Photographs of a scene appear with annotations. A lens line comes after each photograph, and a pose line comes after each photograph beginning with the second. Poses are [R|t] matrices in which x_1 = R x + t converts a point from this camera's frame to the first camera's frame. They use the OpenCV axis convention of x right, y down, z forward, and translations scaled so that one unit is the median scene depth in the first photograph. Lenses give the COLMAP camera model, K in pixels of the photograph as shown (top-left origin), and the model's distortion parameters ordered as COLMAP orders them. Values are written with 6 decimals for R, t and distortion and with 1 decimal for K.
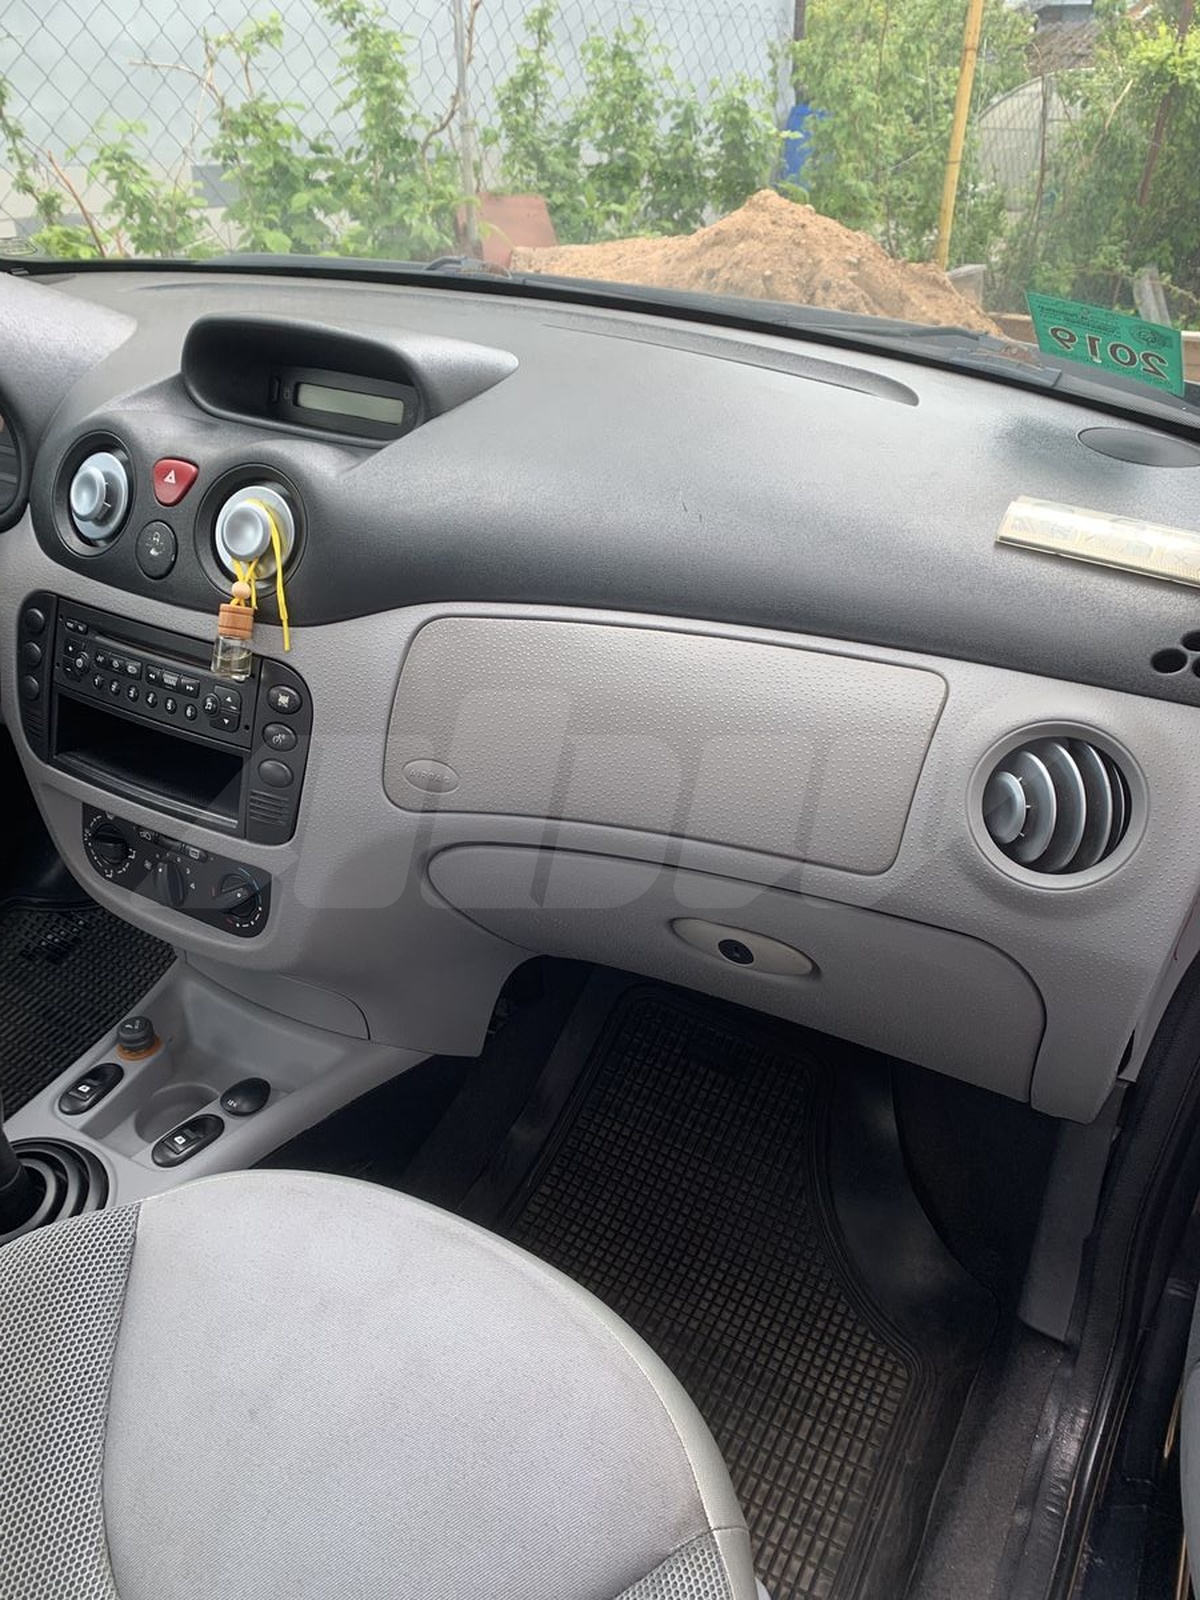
lens RADIAL K [[1207.1, 0, 589.5], [0, 1207.1, 797.1], [0, 0, 1]] dist [0.017905, -0.003146]
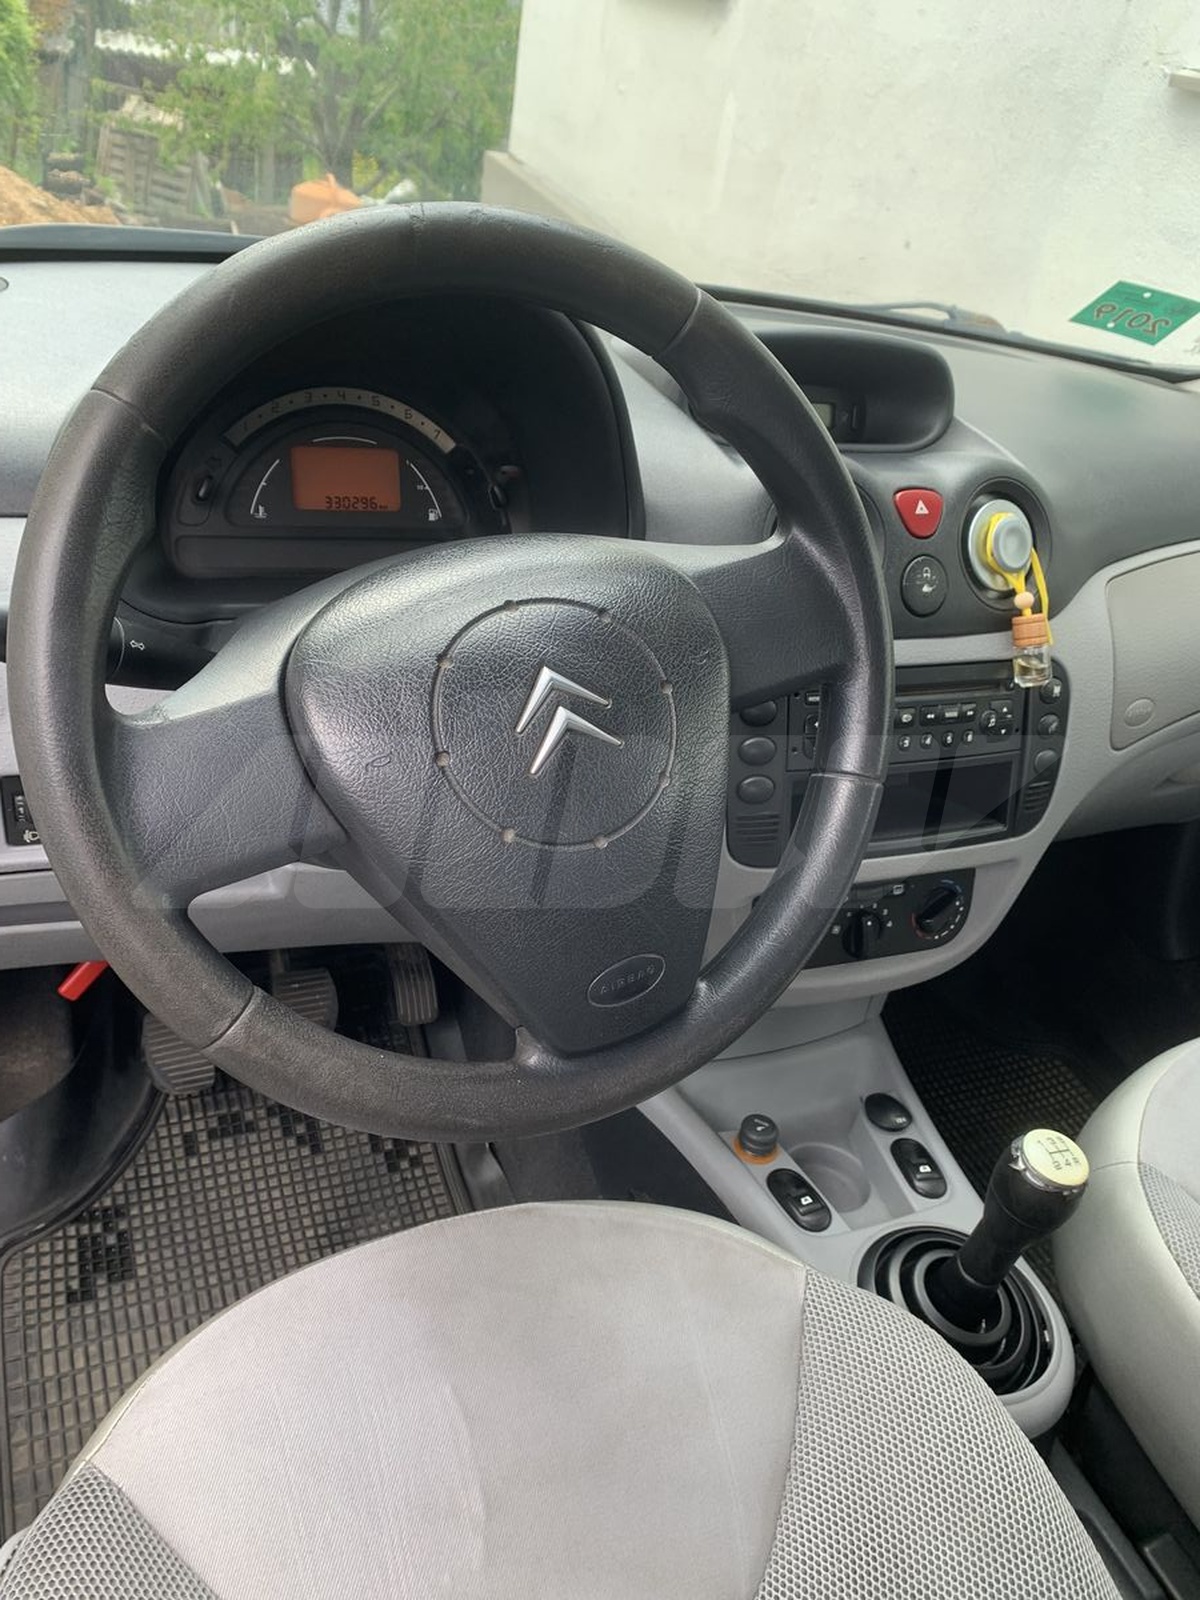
lens RADIAL K [[1227.7, 0, 600.0], [0, 1227.7, 800.0], [0, 0, 1]] dist [0.064312, -0.080593]
pose [[0.581877, -0.348586, 0.734783, -1.114459], [0.296897, 0.932177, 0.207118, -0.282610], [-0.757147, 0.097637, 0.645907, 0.509462]]
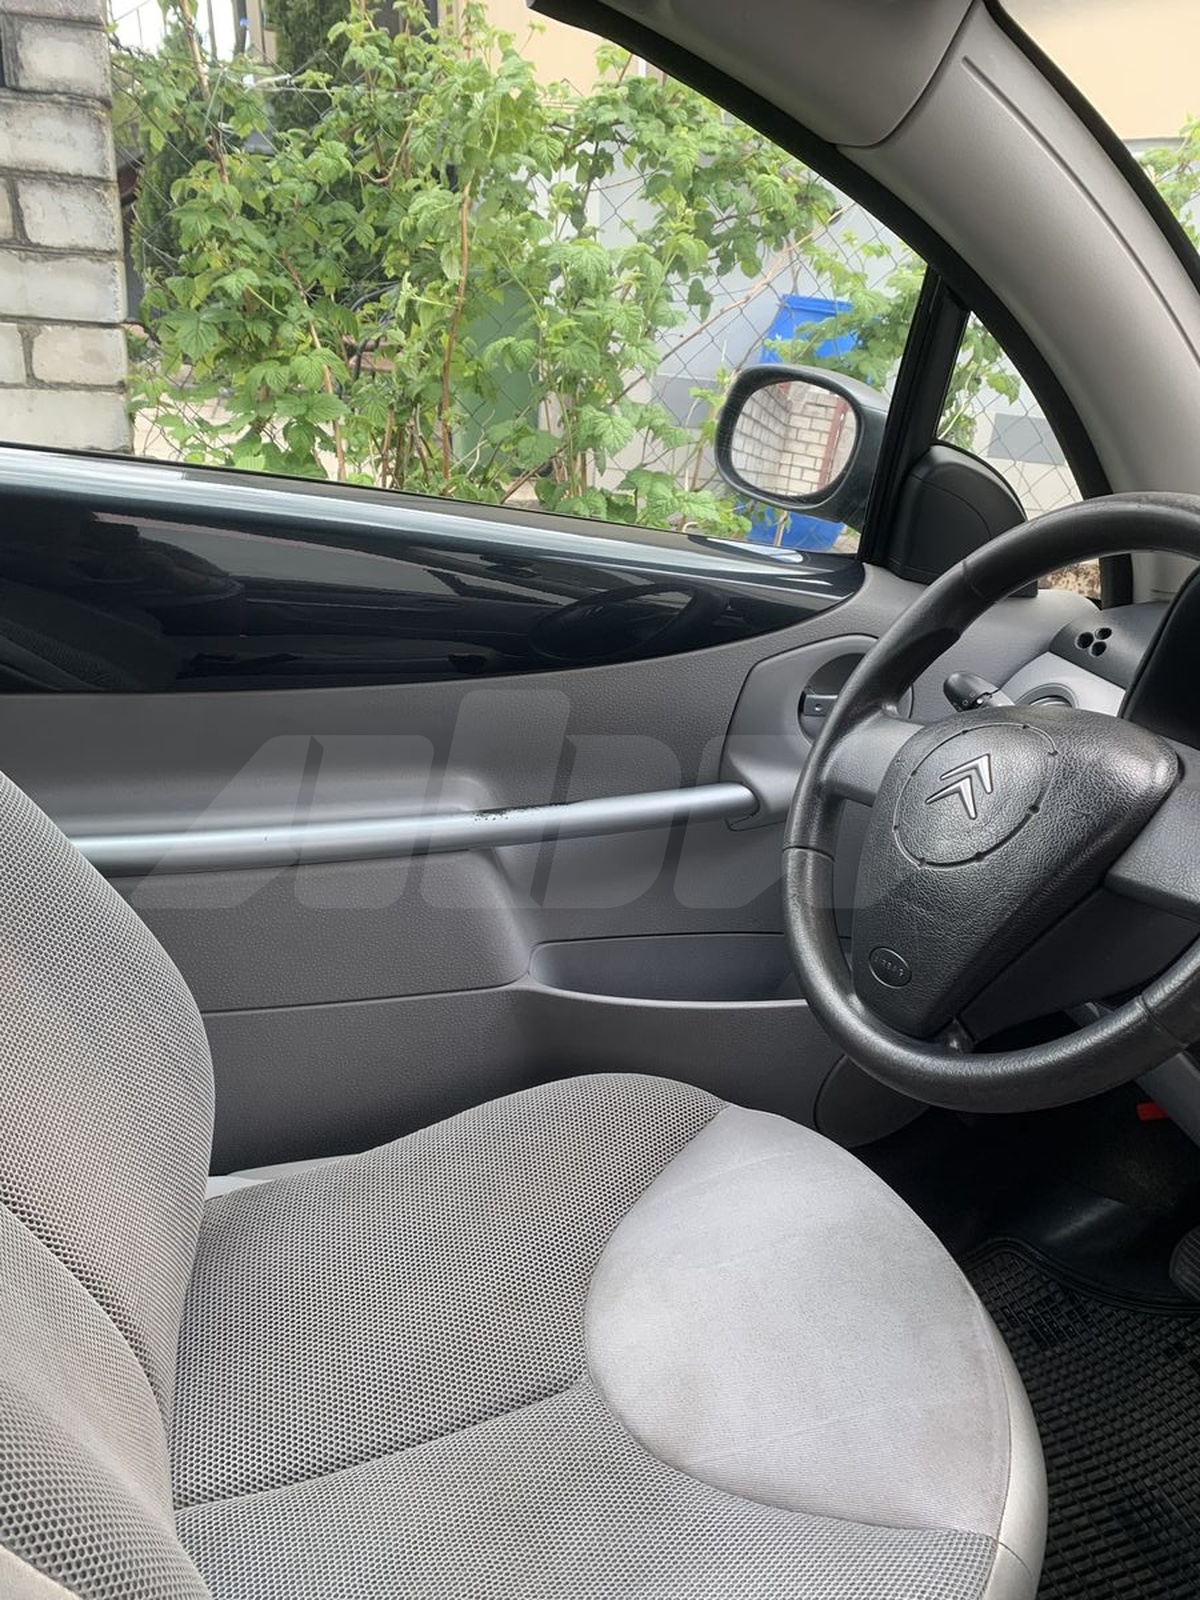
lens RADIAL K [[1220.0, 0, 623.1], [0, 1220.0, 821.8], [0, 0, 1]] dist [0.041271, -0.052233]
pose [[0.744855, 0.318169, -0.586481, -0.445818], [-0.410253, 0.911587, -0.026498, -0.082306], [0.526197, 0.260342, 0.809530, 0.129359]]
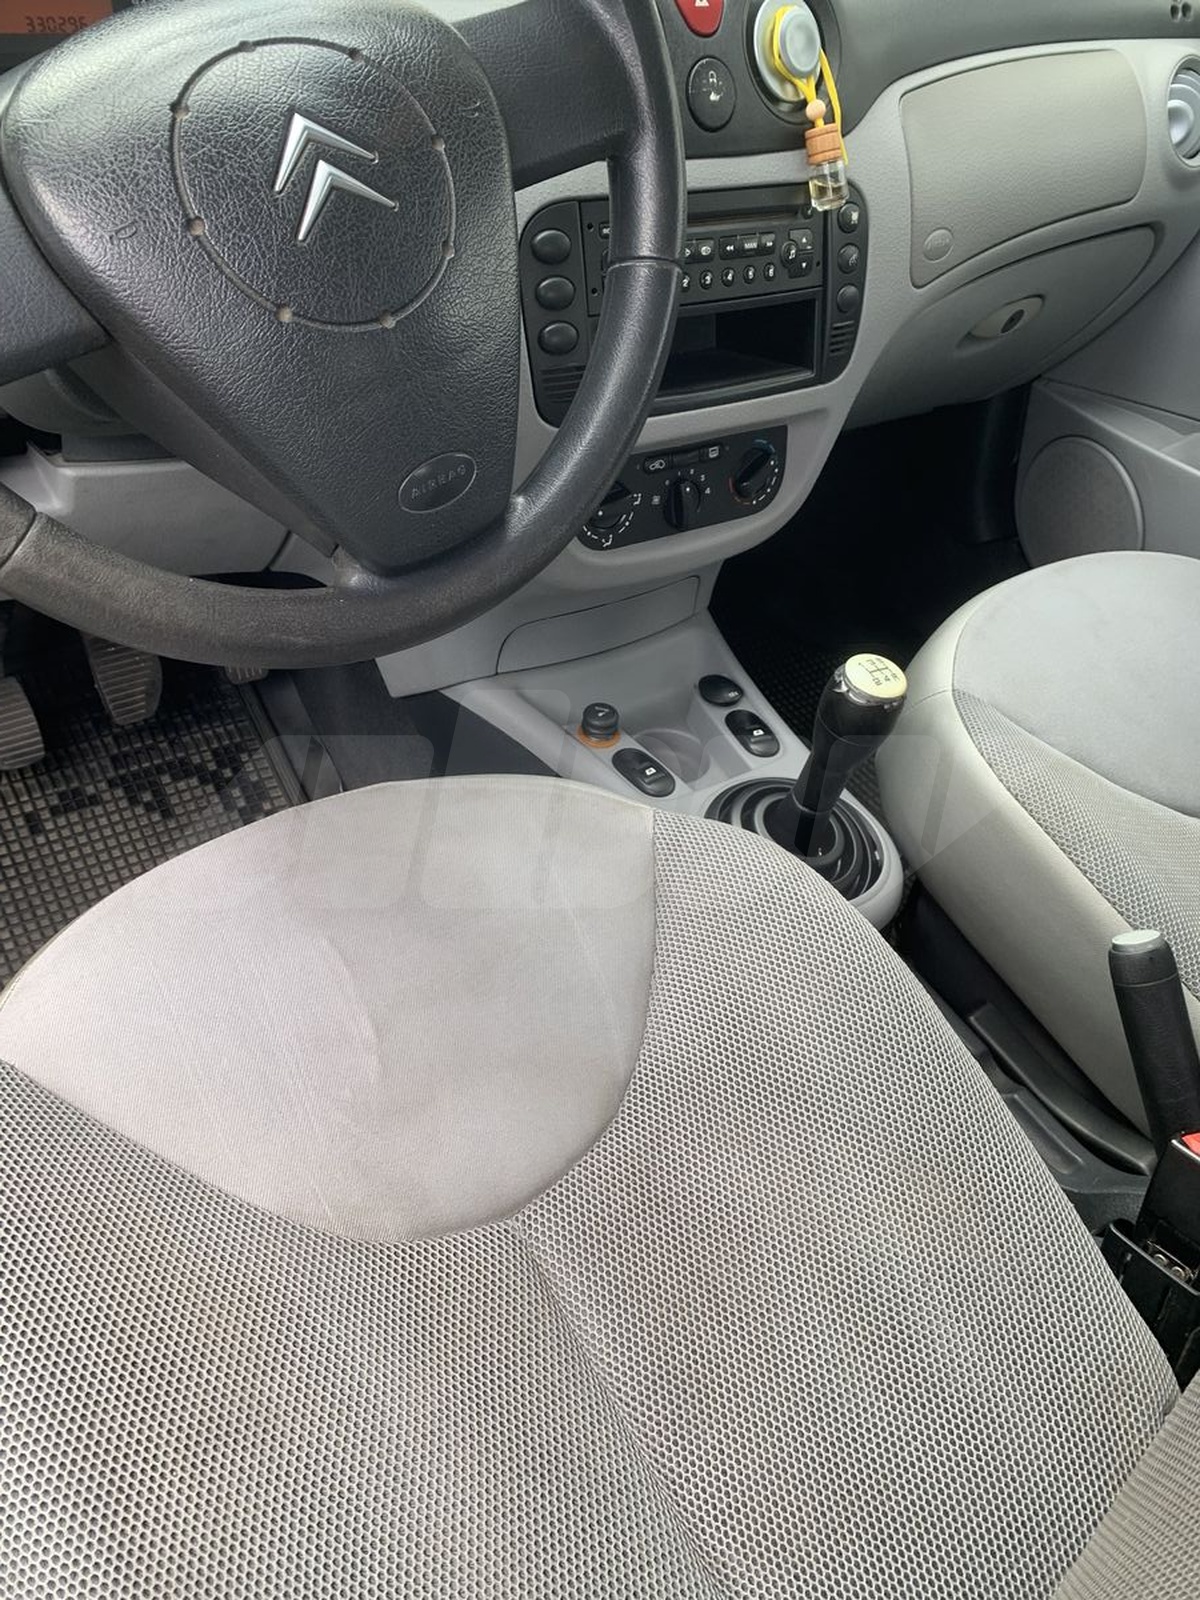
lens RADIAL K [[1230.3, 0, 589.4], [0, 1230.3, 804.7], [0, 0, 1]] dist [0.017781, -0.013513]
pose [[0.438262, -0.573627, 0.692010, -1.151013], [0.363733, 0.817215, 0.447055, -0.188577], [-0.821964, 0.055780, 0.566801, 0.516327]]
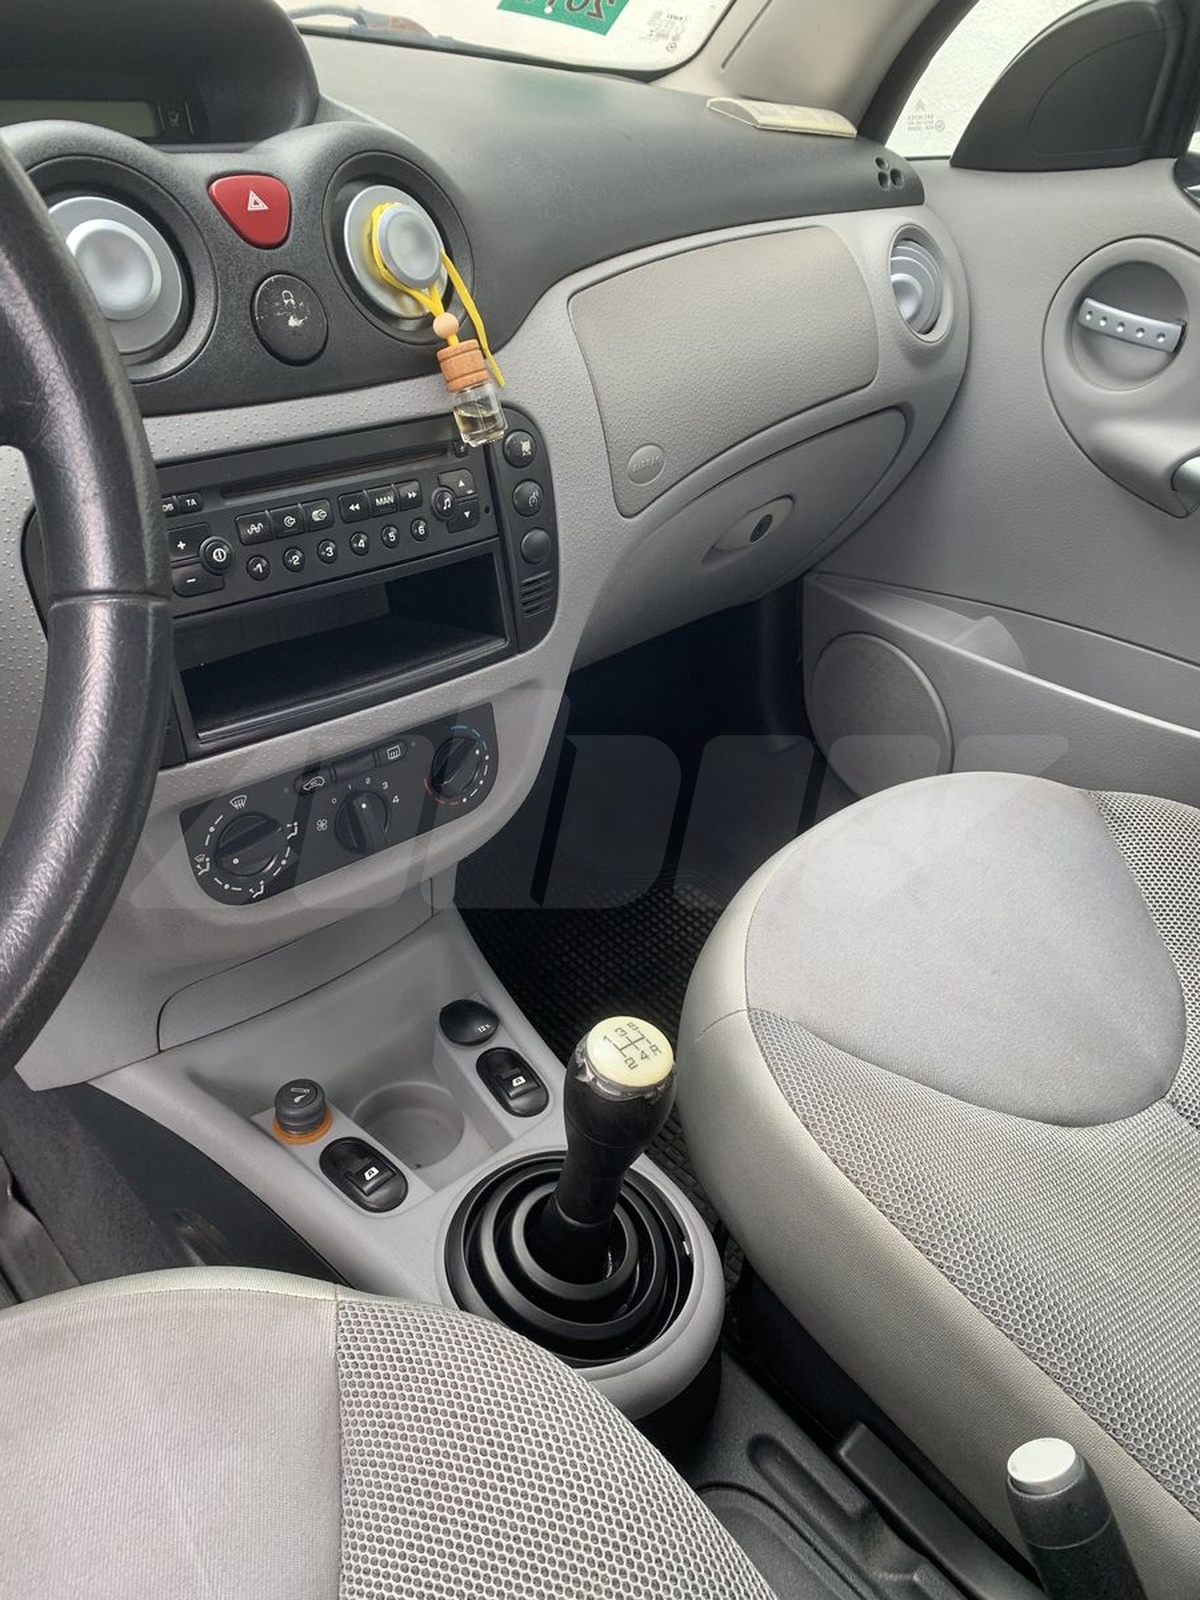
lens RADIAL K [[1216.0, 0, 600.0], [0, 1216.0, 800.0], [0, 0, 1]] dist [0.020551, -0.010469]
pose [[0.282683, -0.529726, 0.799675, -0.852761], [0.427167, 0.815969, 0.389518, -0.154945], [-0.858848, 0.231485, 0.456942, 0.536890]]
